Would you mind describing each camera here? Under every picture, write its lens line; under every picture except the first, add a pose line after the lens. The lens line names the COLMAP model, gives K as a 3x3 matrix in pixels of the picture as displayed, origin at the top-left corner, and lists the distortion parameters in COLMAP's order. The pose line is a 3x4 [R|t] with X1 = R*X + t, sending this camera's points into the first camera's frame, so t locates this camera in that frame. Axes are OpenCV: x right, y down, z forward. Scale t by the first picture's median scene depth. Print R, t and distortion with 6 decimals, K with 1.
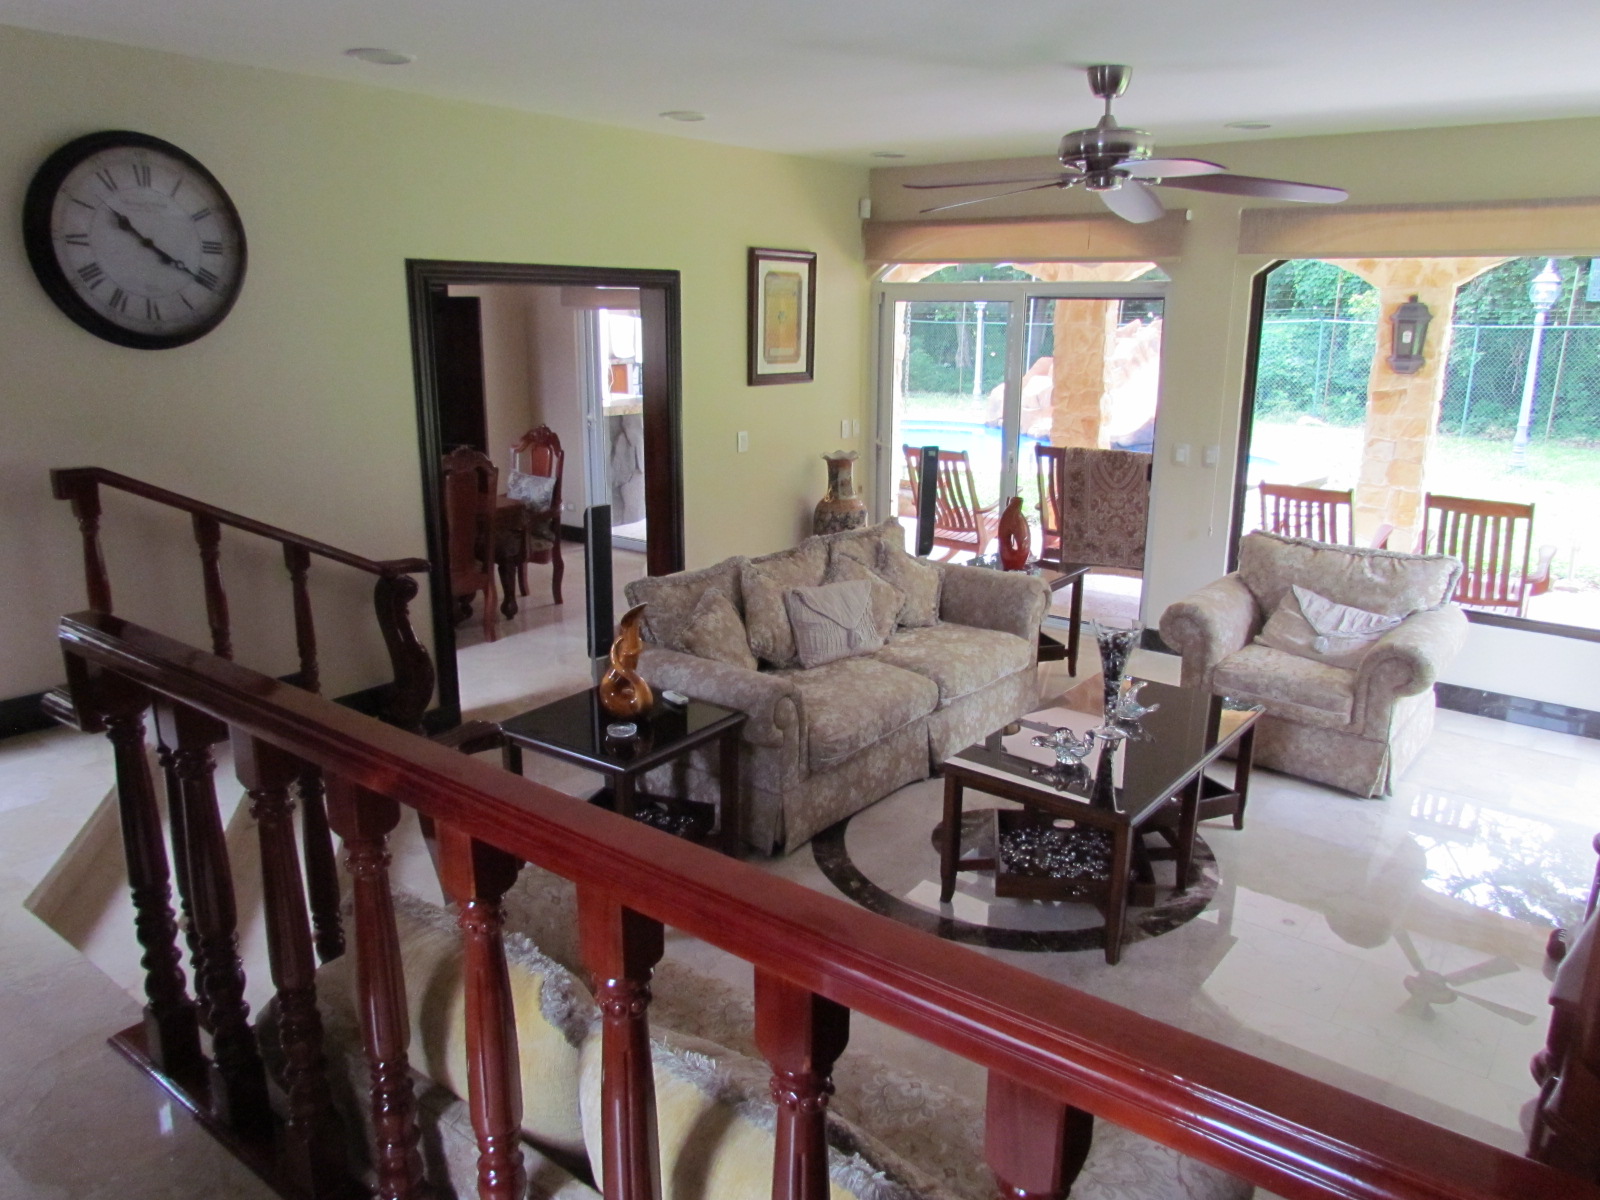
lens RADIAL K [[1173.9, 0, 798.3], [0, 1173.9, 590.1], [0, 0, 1]] dist [0.006581, 0.008557]
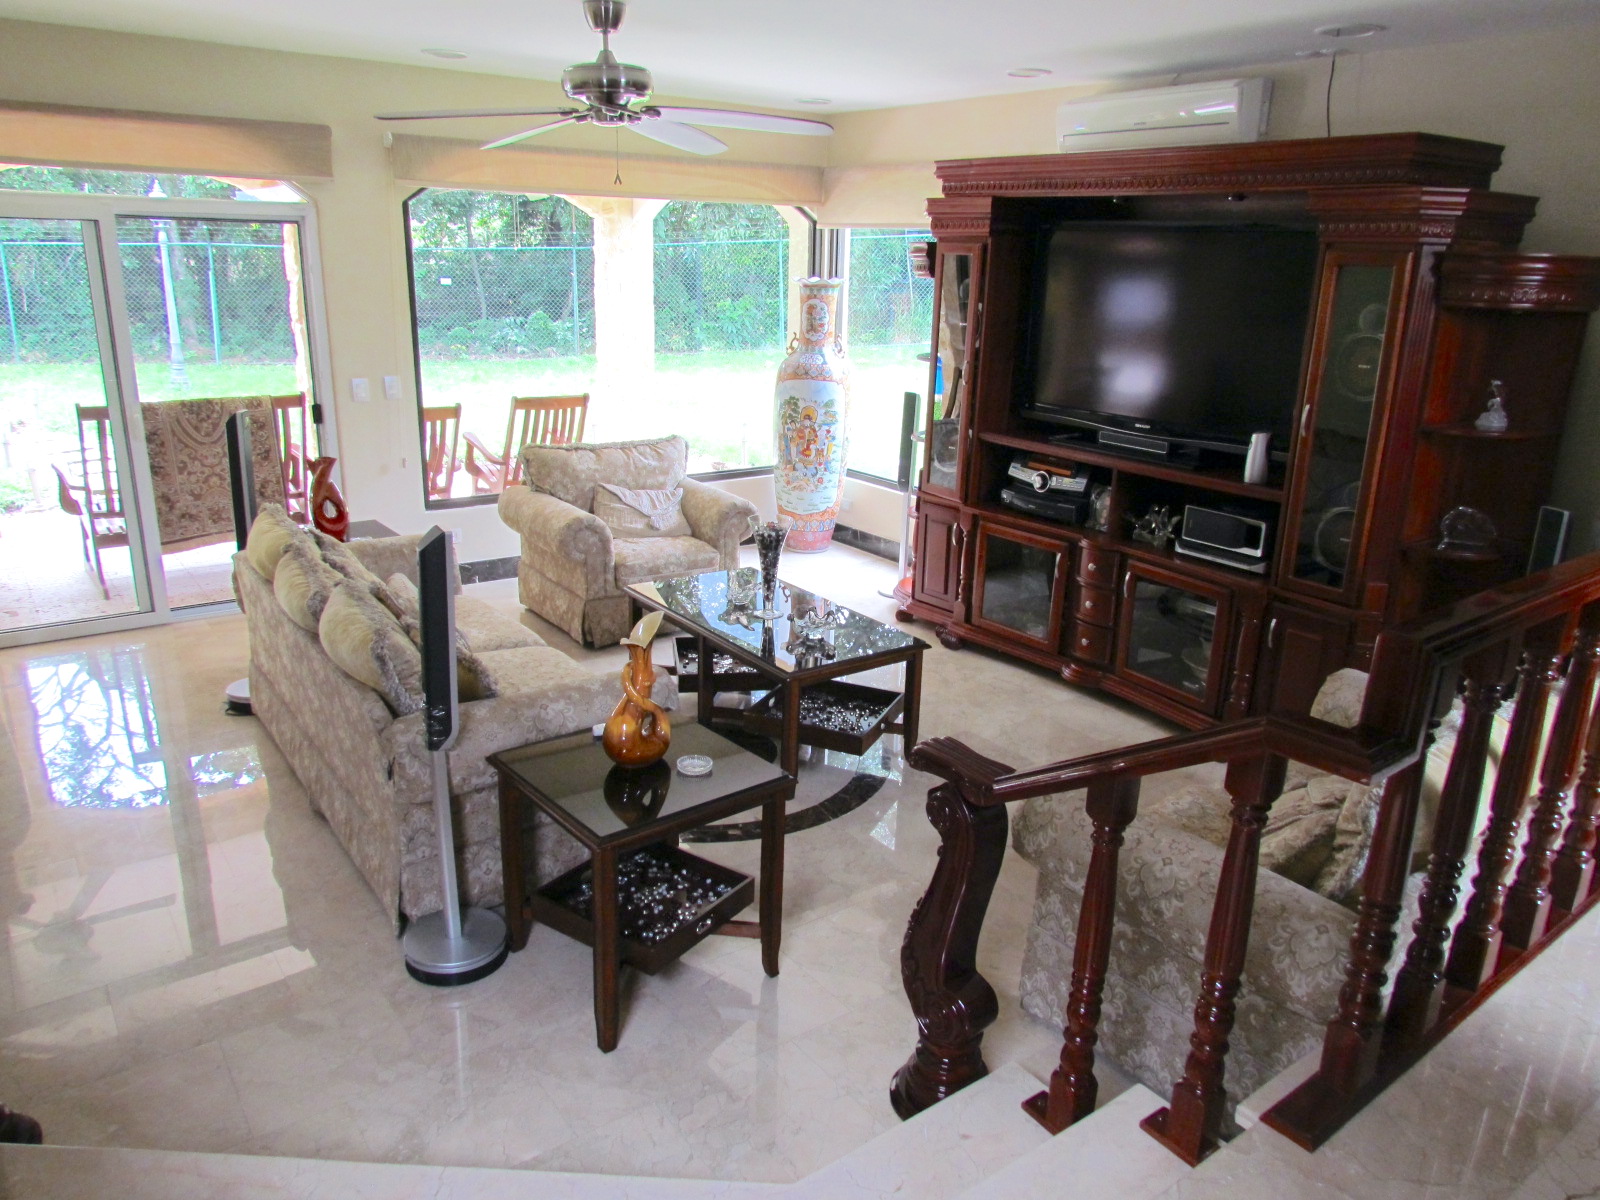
lens RADIAL K [[1173.9, 0, 800.0], [0, 1173.9, 604.8], [0, 0, 1]] dist [0.006581, 0.008557]
pose [[0.250467, -0.285442, 0.925089, -0.454592], [0.206279, 0.949339, 0.237075, -0.089195], [-0.945894, 0.131447, 0.296659, 0.348928]]
